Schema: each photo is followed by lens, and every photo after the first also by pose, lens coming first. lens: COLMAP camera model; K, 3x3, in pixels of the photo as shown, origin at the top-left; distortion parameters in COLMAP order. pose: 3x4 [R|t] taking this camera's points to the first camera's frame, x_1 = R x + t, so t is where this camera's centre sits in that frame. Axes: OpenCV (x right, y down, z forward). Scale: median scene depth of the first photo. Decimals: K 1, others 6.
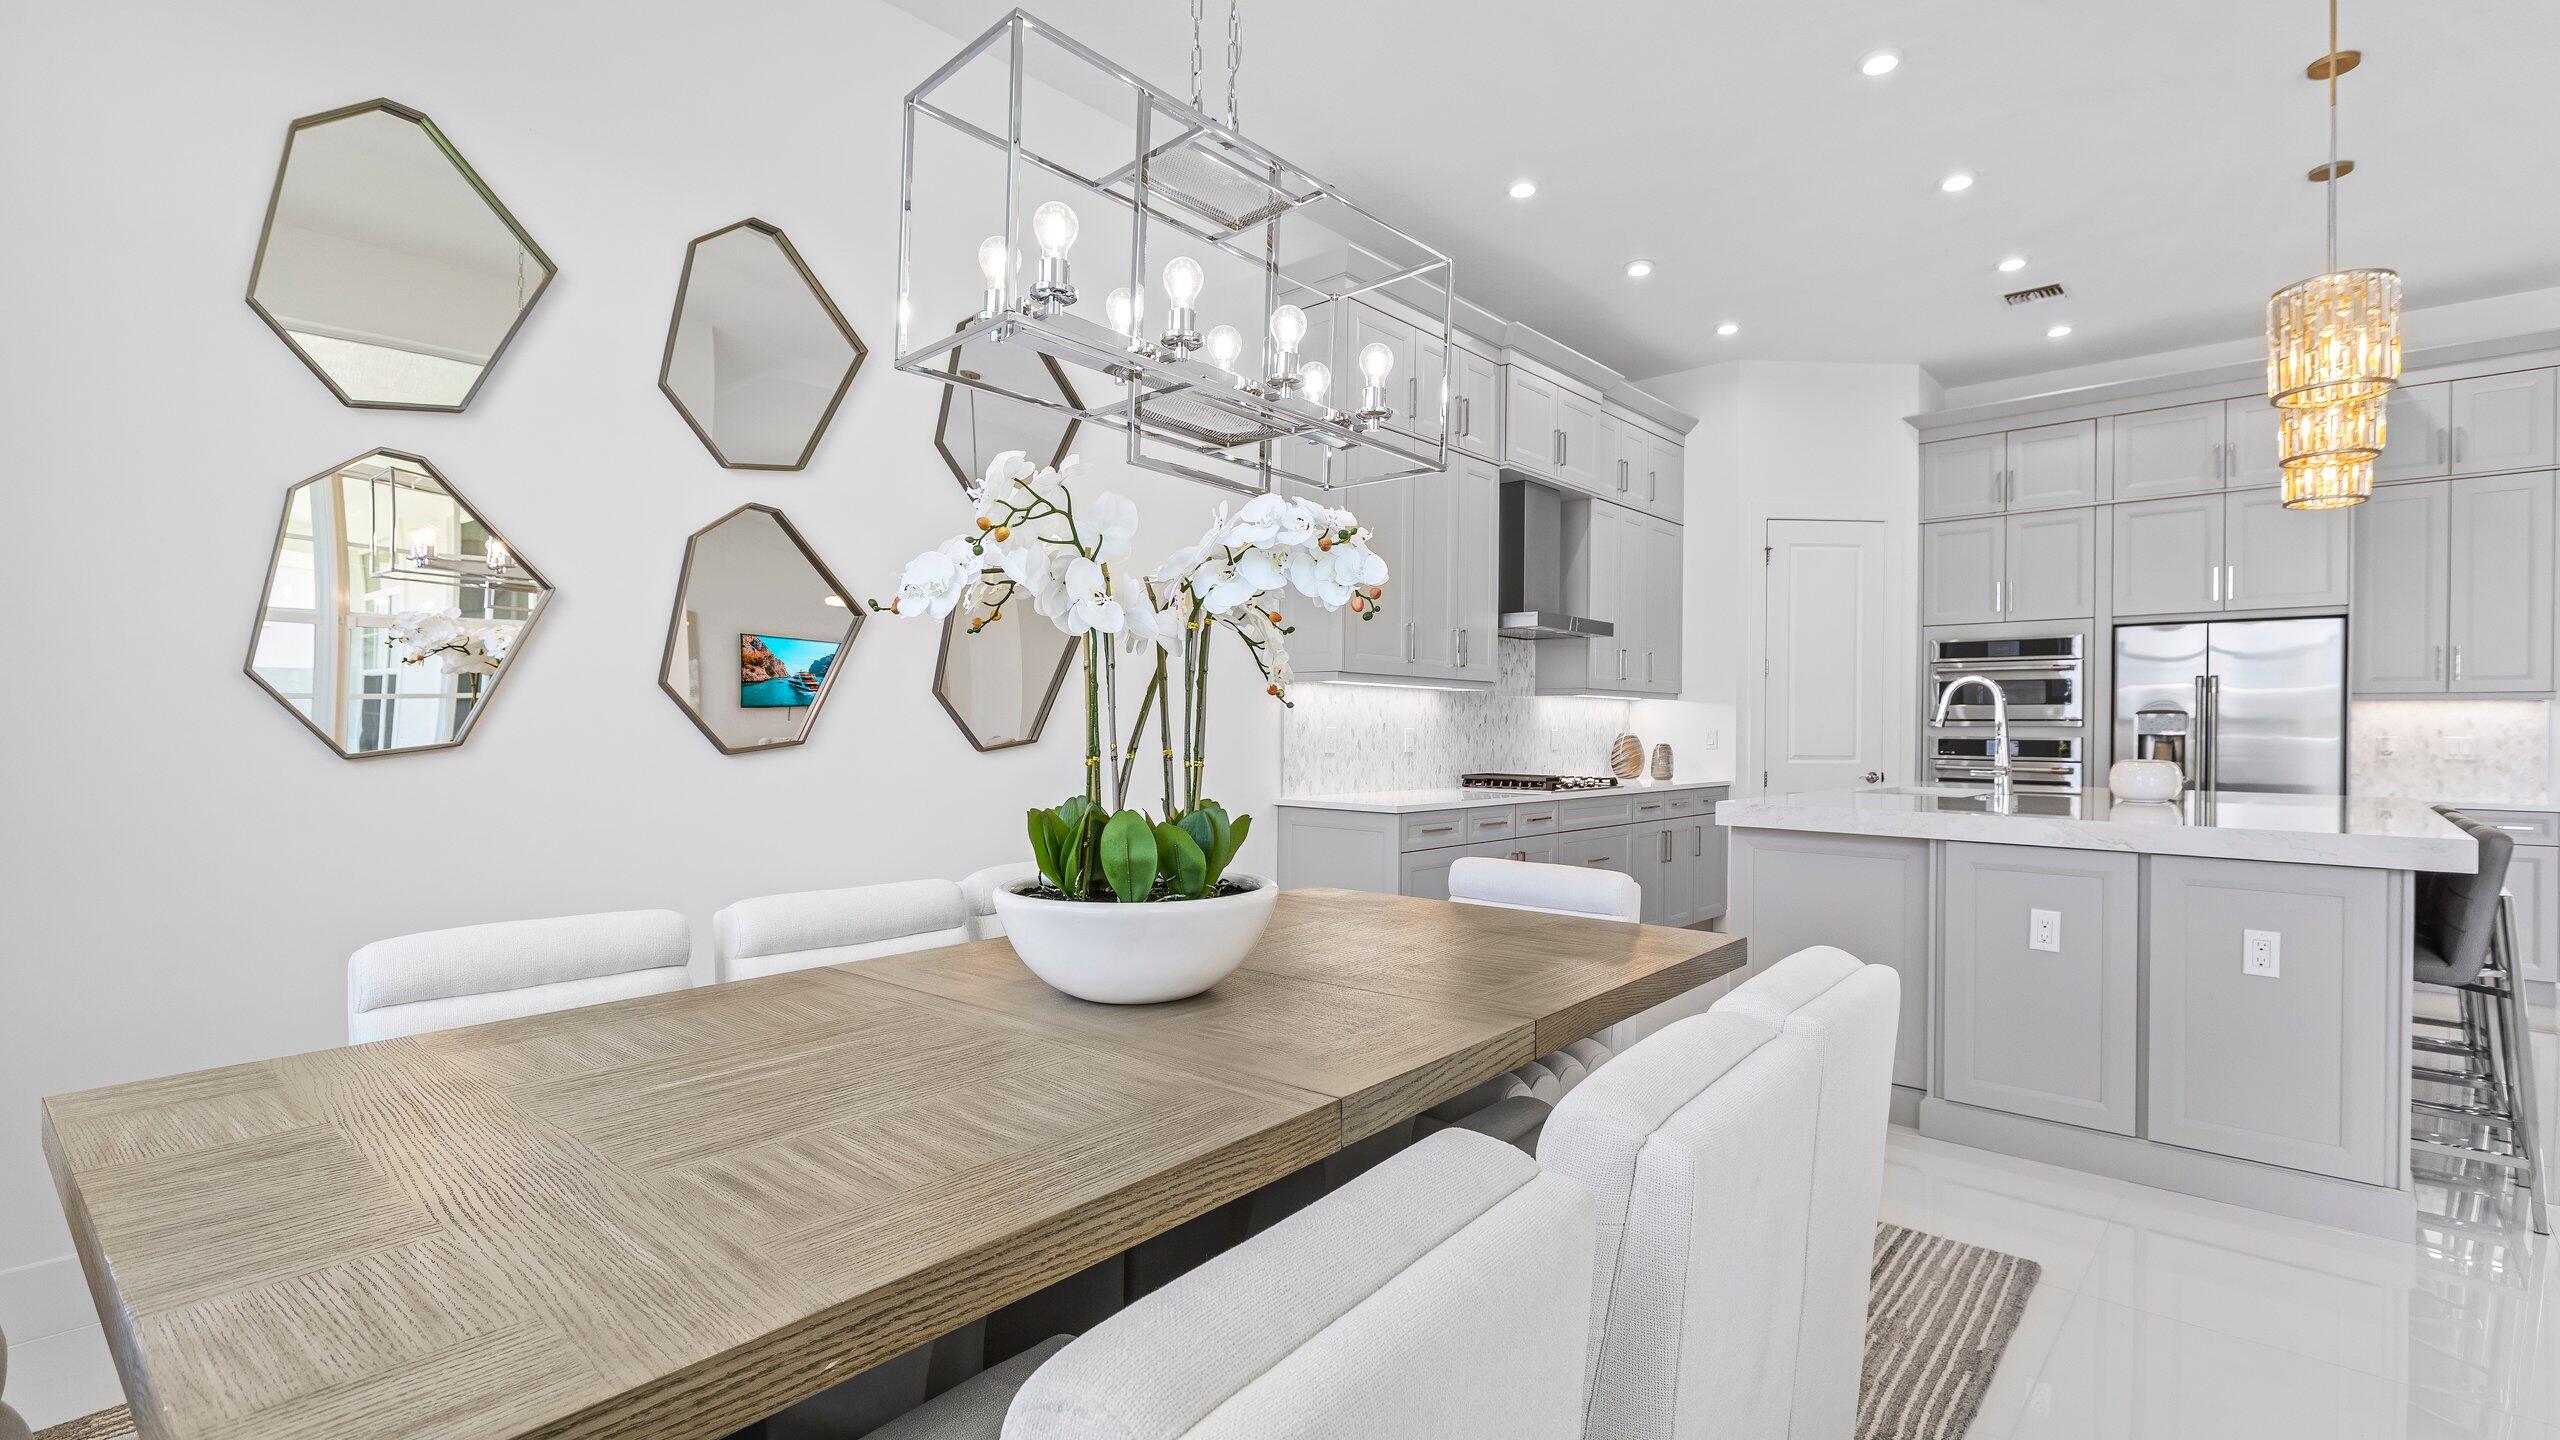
lens RADIAL K [[1128.8, 0, 1298.4], [0, 1128.8, 738.5], [0, 0, 1]] dist [-0.000174, -0.000238]
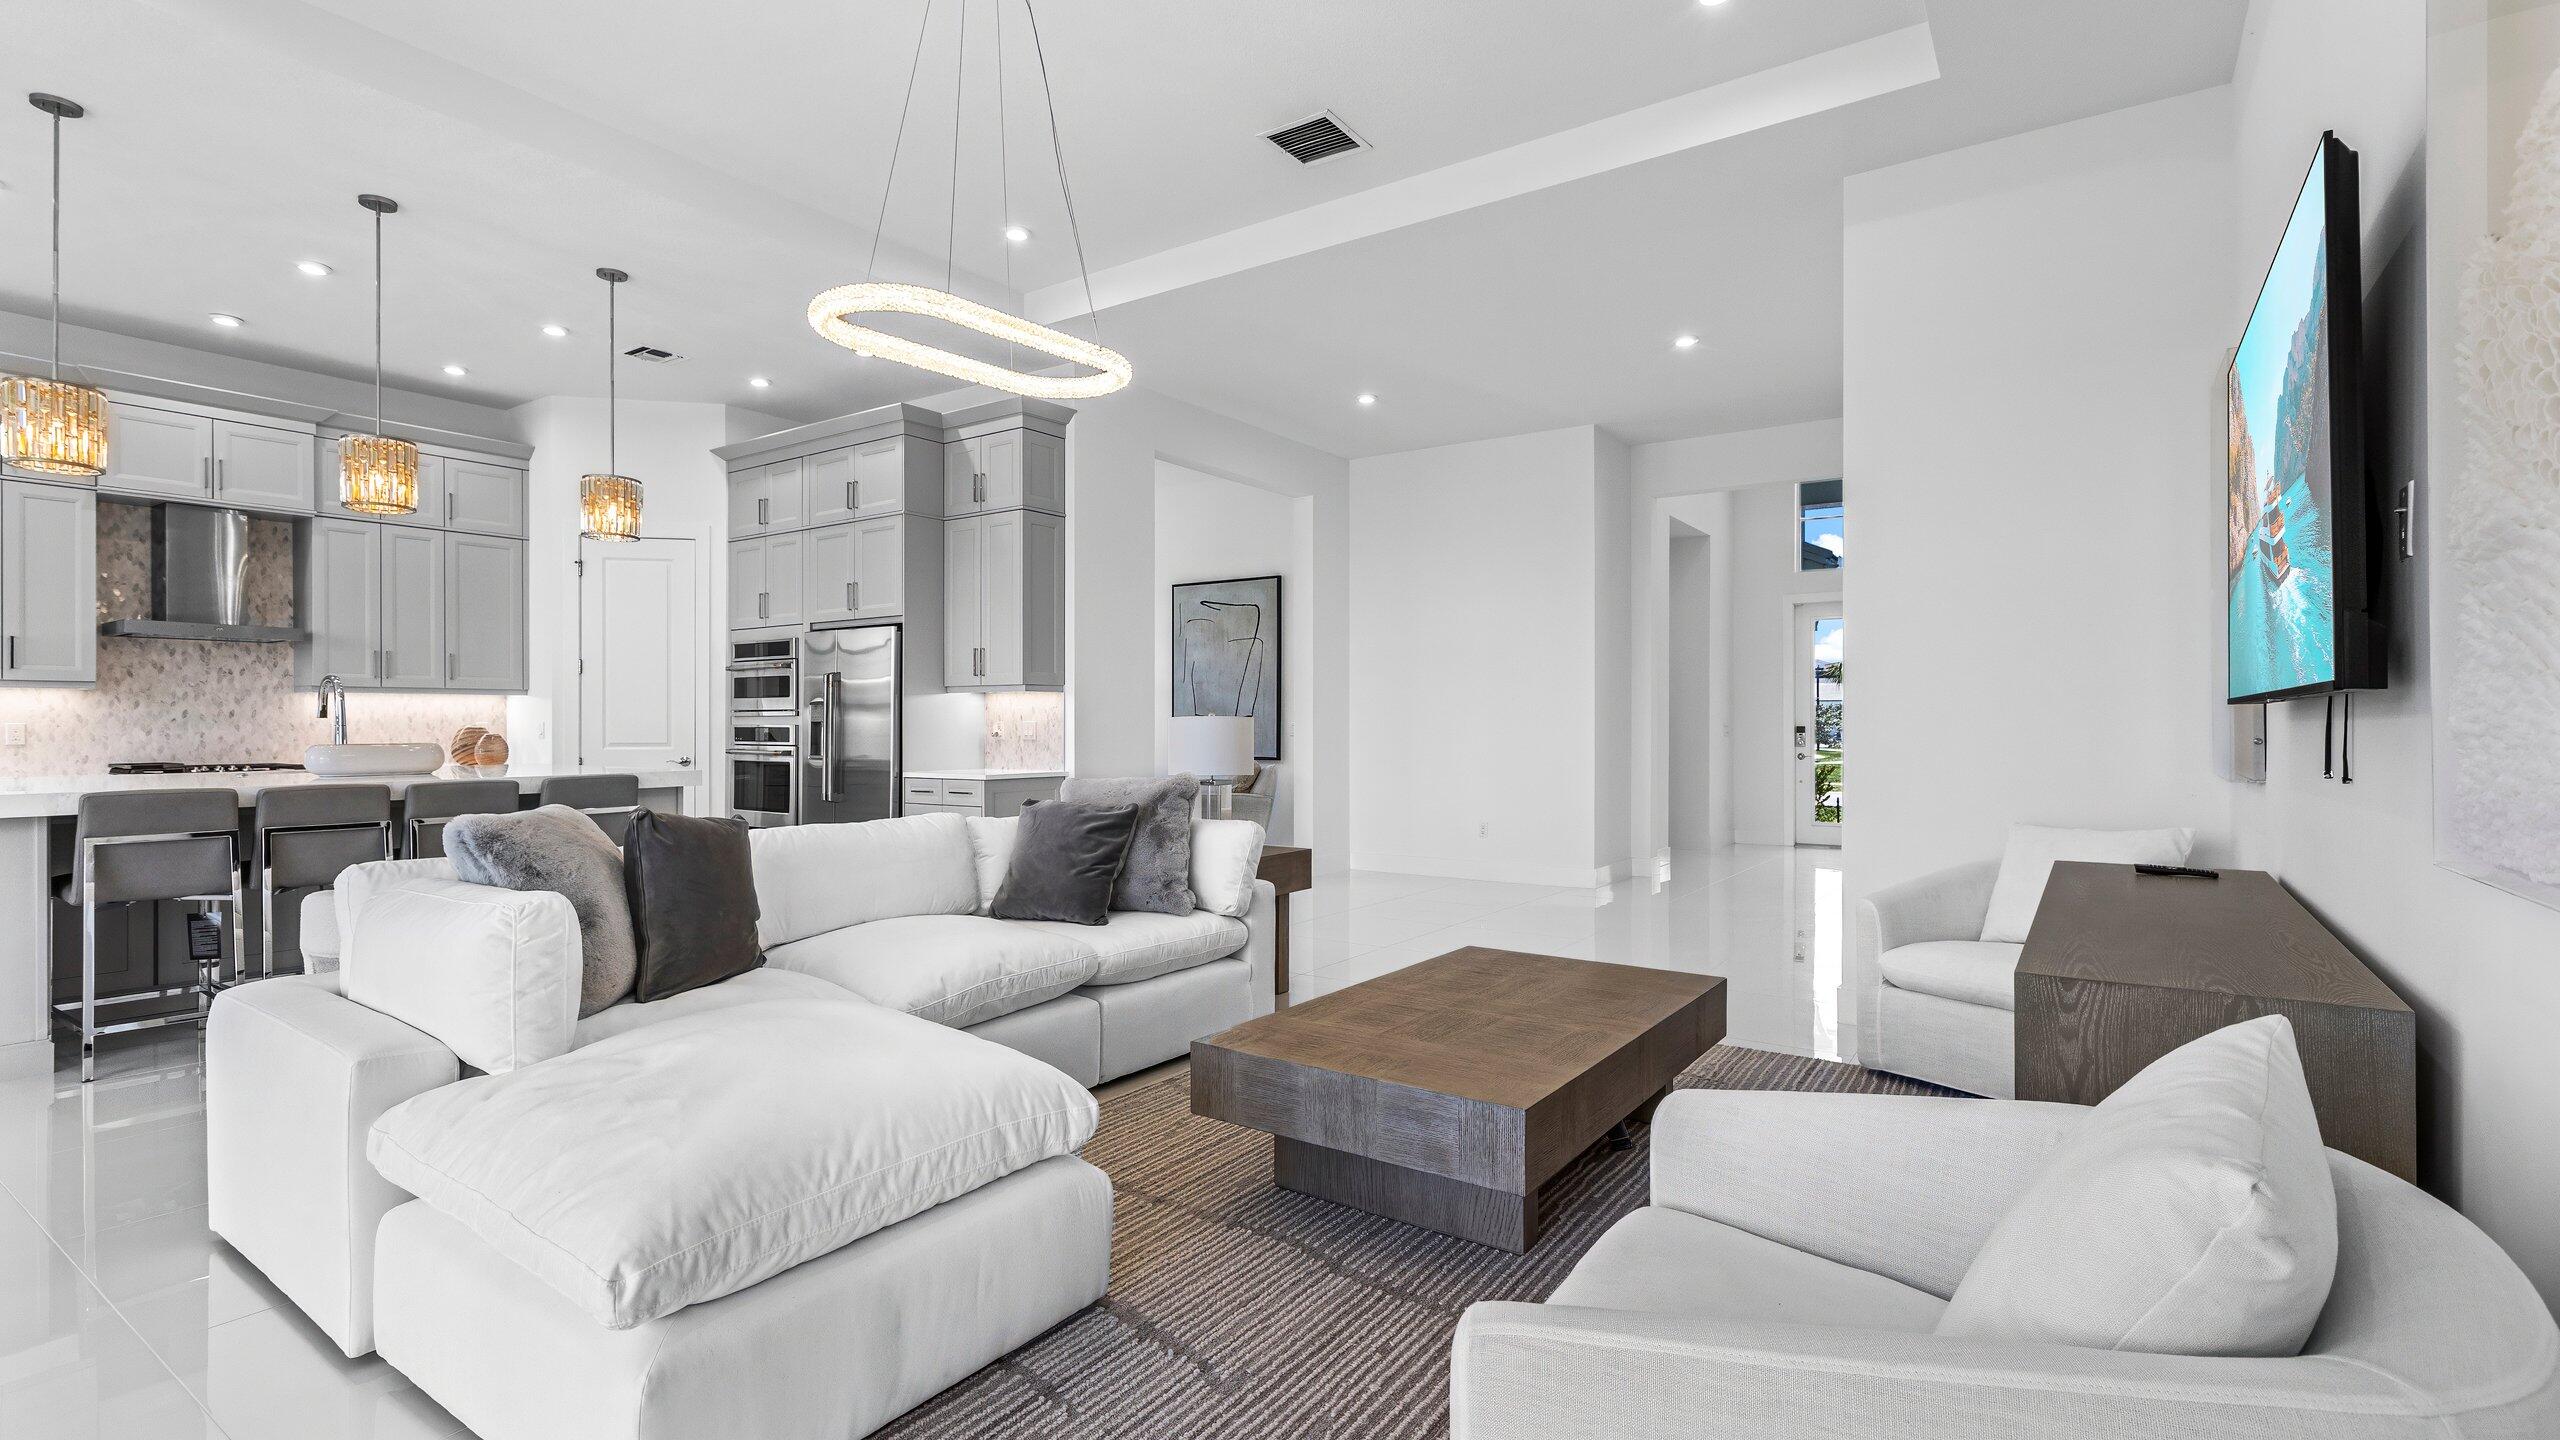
lens RADIAL K [[1128.8, 0, 1301.8], [0, 1128.8, 726.8], [0, 0, 1]] dist [-0.000174, -0.000238]
pose [[0.992435, -0.010768, 0.122297, 1.066494], [0.010259, 0.999936, 0.004788, 0.001393], [-0.122341, -0.003498, 0.992482, -0.243102]]
